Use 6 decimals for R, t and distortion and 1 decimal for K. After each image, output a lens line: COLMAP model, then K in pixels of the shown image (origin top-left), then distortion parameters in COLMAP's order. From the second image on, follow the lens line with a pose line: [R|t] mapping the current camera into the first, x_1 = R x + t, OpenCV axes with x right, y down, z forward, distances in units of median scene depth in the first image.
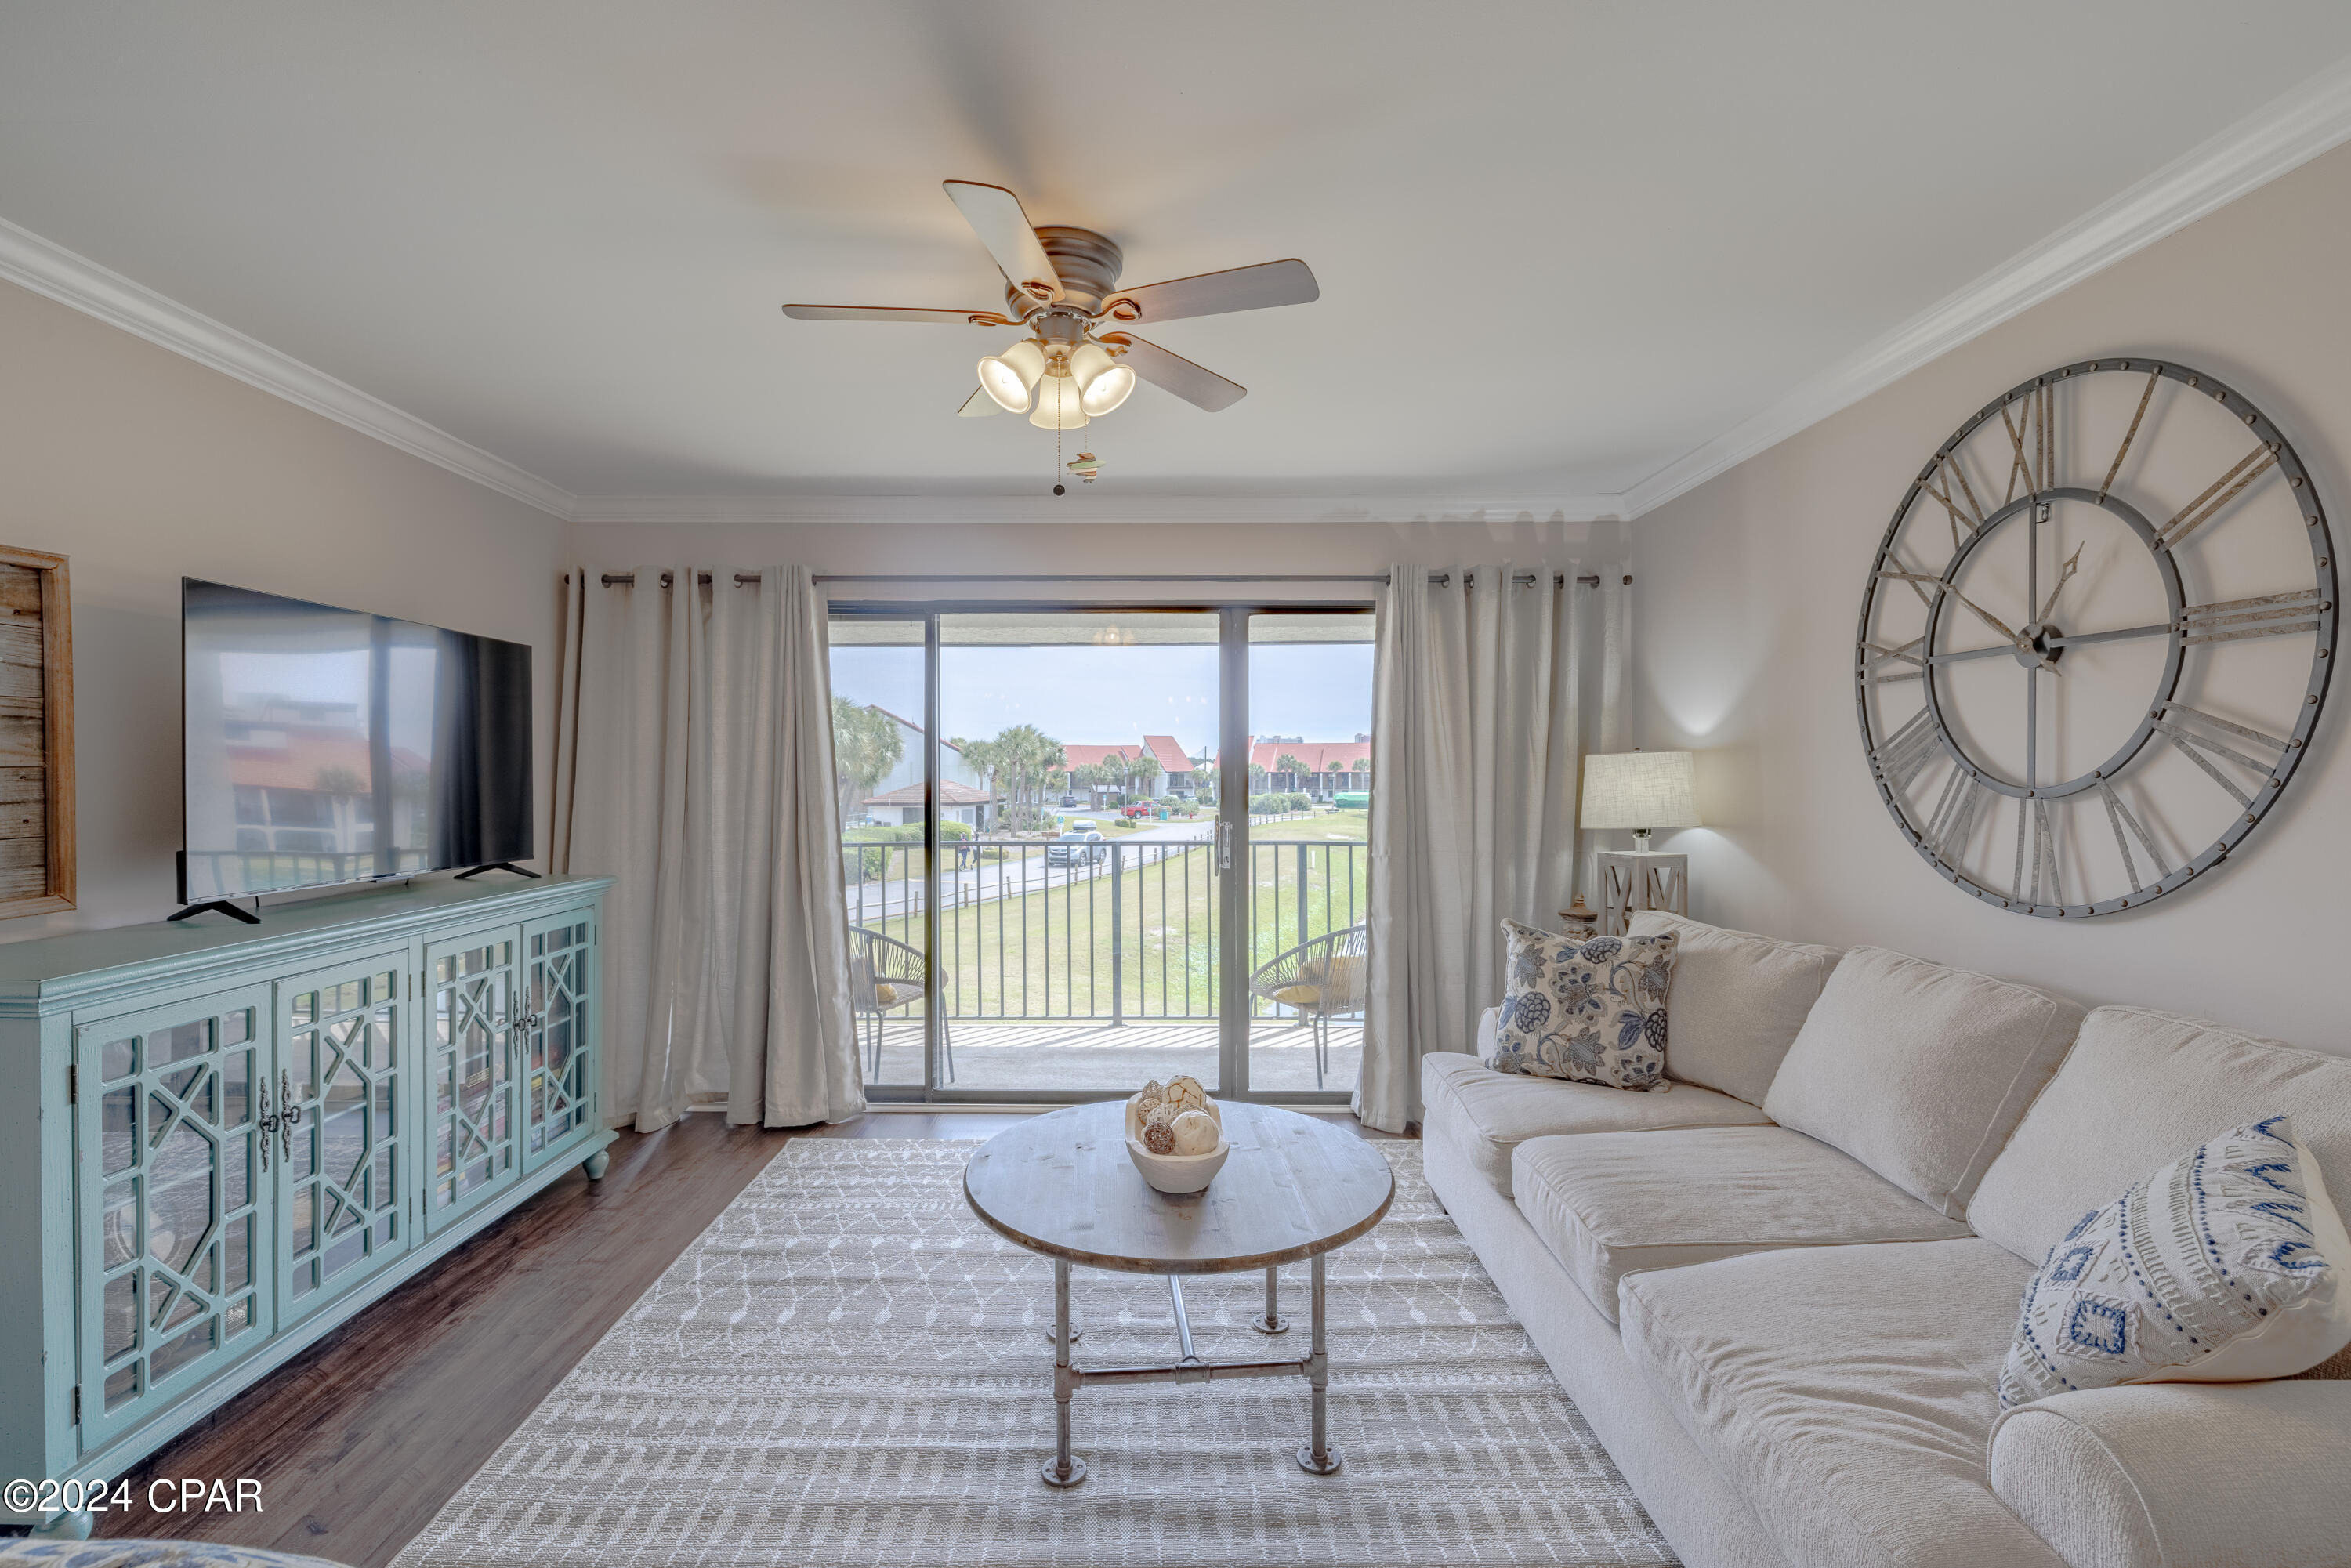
lens RADIAL K [[1051.1, 0, 1137.1], [0, 1051.1, 775.7], [0, 0, 1]] dist [0.004492, -0.002223]
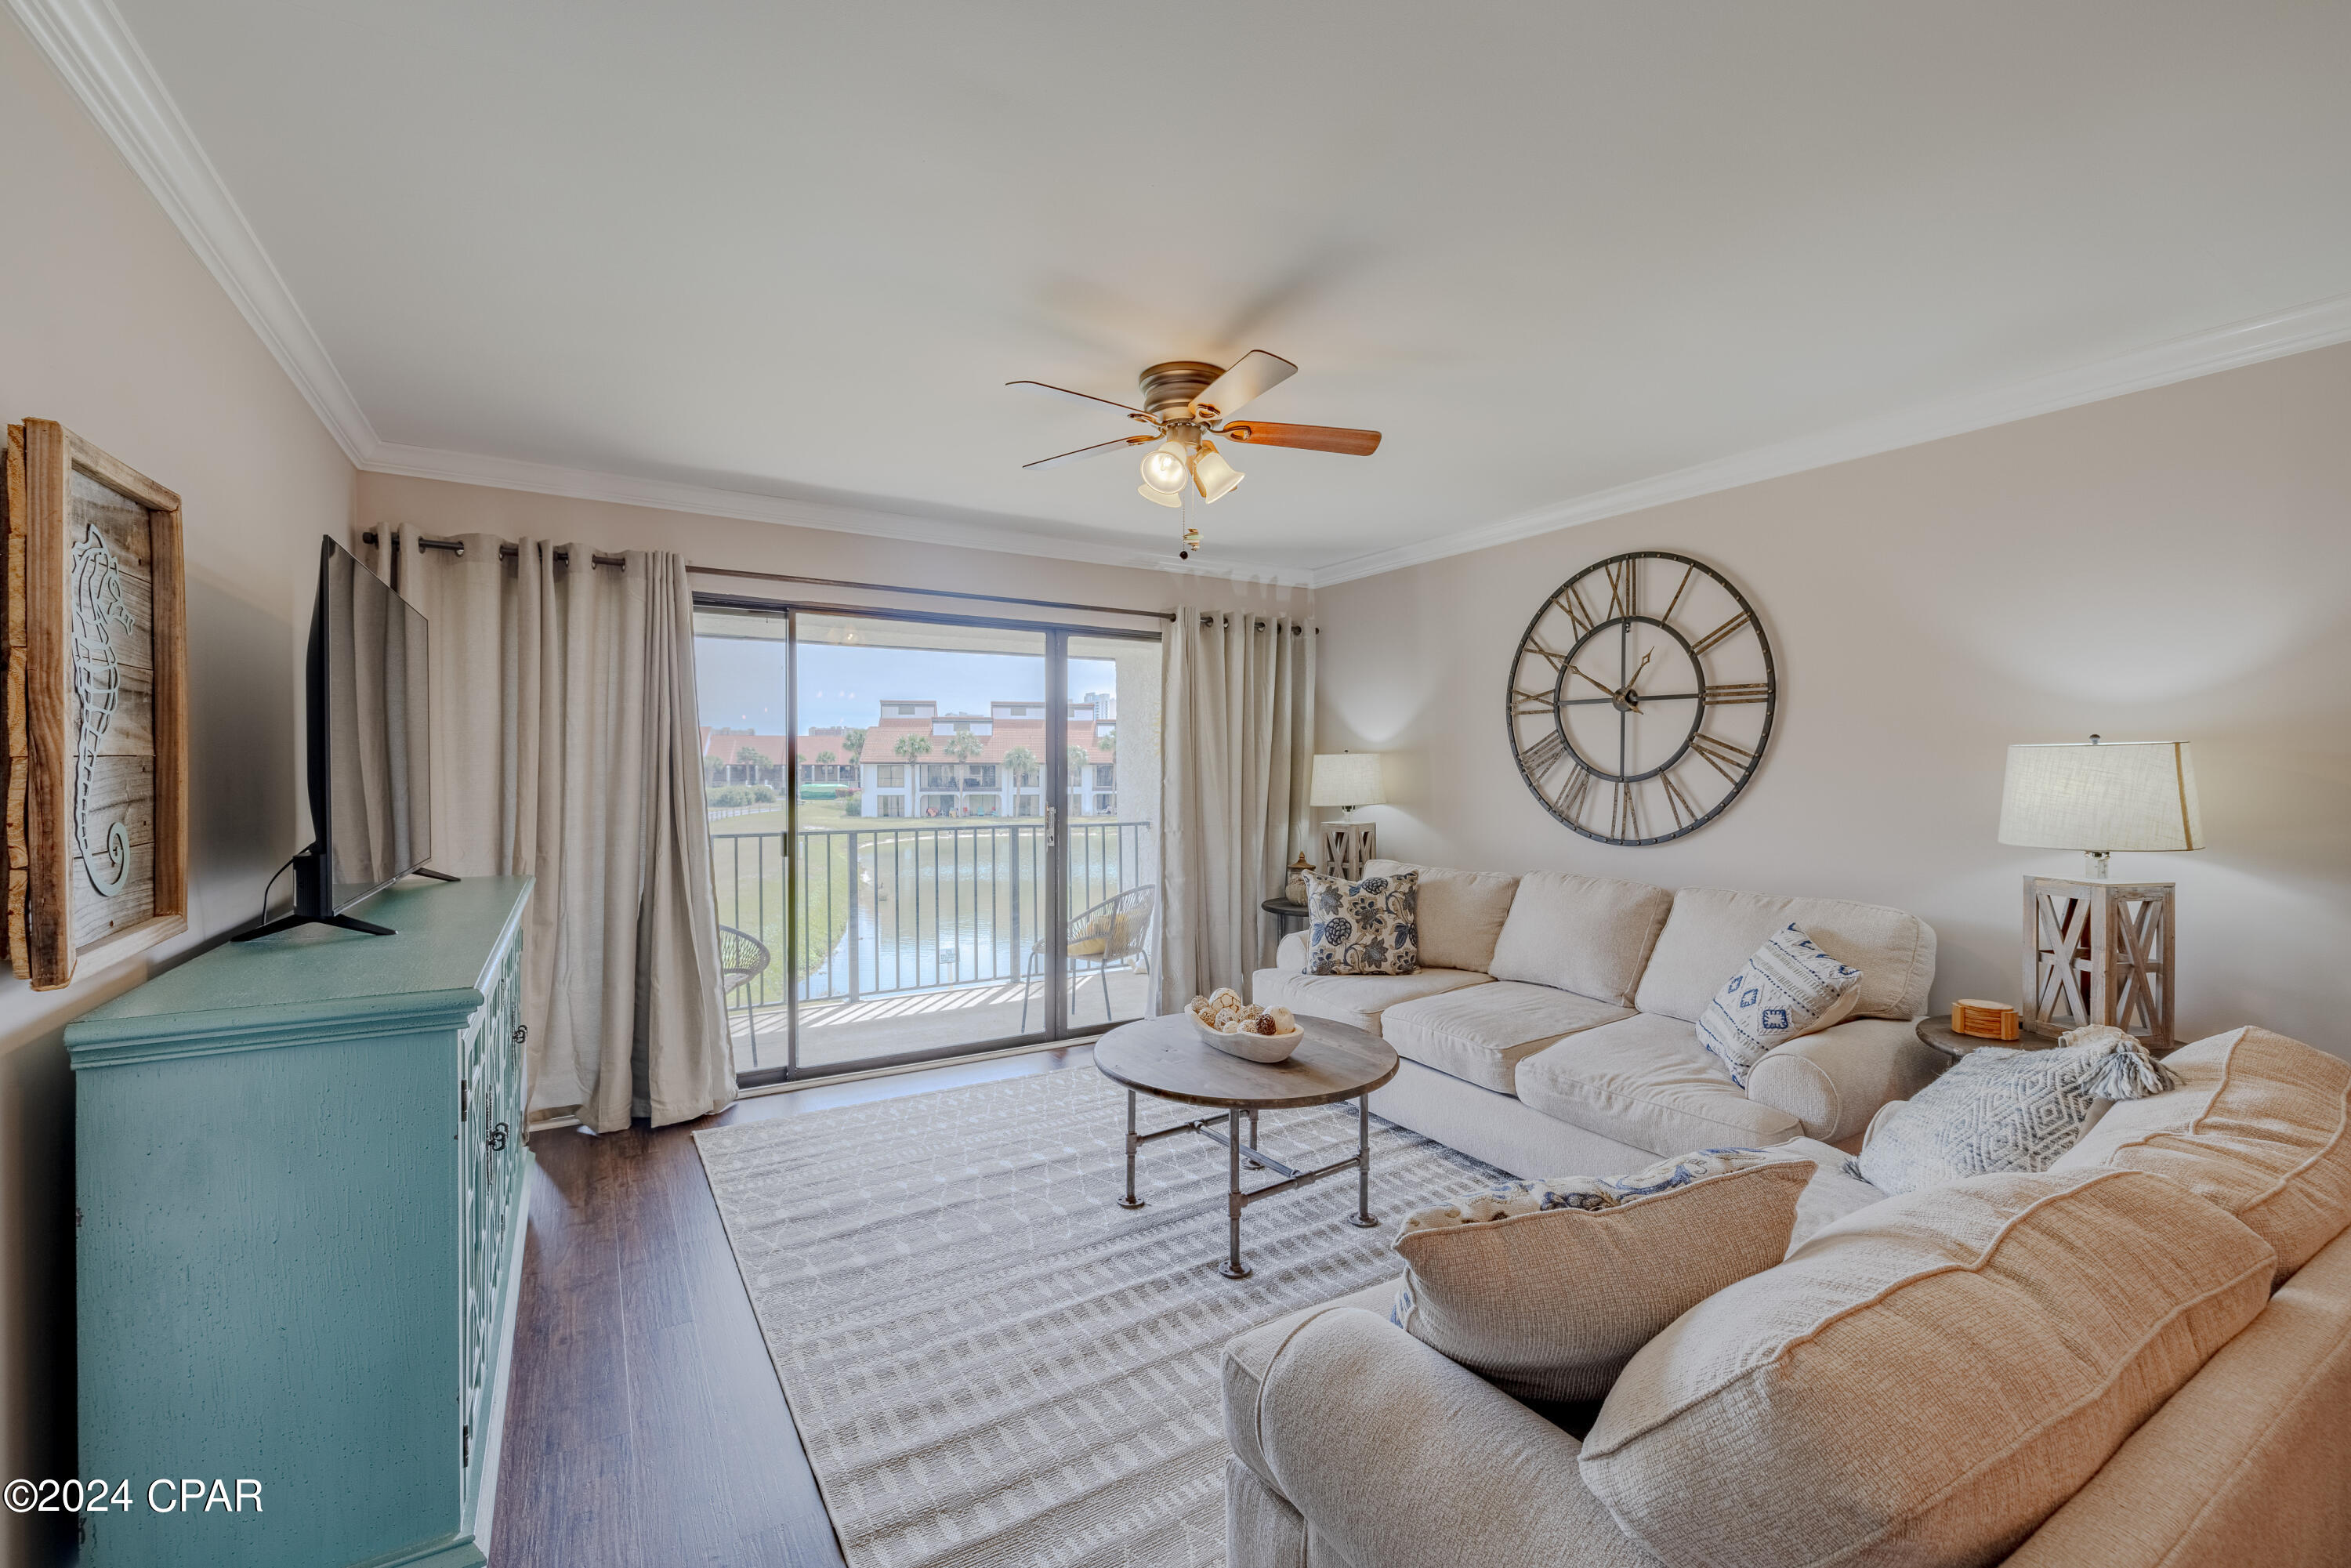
lens RADIAL K [[987.3, 0, 1164.3], [0, 987.3, 776.5], [0, 0, 1]] dist [-0.003317, 0.001424]
pose [[0.849212, -0.002451, 0.528047, -0.576610], [-0.001733, 0.999971, 0.007427, 0.000395], [-0.528050, -0.007223, 0.849183, -0.035527]]
